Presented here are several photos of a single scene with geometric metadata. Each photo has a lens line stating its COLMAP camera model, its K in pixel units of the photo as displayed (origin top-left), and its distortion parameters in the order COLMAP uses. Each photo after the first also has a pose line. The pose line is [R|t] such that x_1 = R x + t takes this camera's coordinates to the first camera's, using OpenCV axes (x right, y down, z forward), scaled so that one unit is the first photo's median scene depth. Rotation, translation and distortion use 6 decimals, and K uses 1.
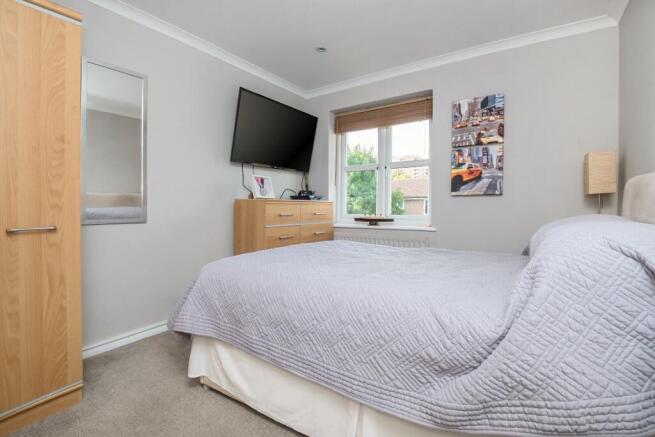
lens RADIAL K [[325.4, 0, 353.3], [0, 325.4, 211.3], [0, 0, 1]] dist [-0.004794, -0.000566]
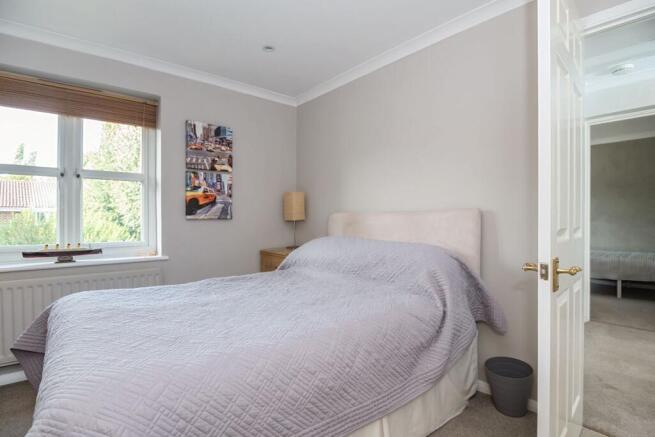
lens RADIAL K [[311.5, 0, 328.7], [0, 311.5, 223.5], [0, 0, 1]] dist [-0.030866, 0.000019]
pose [[0.303582, -0.006048, 0.952786, -0.437315], [0.012825, 0.999915, 0.002261, -0.034233], [-0.952719, 0.011533, 0.303633, 0.352712]]
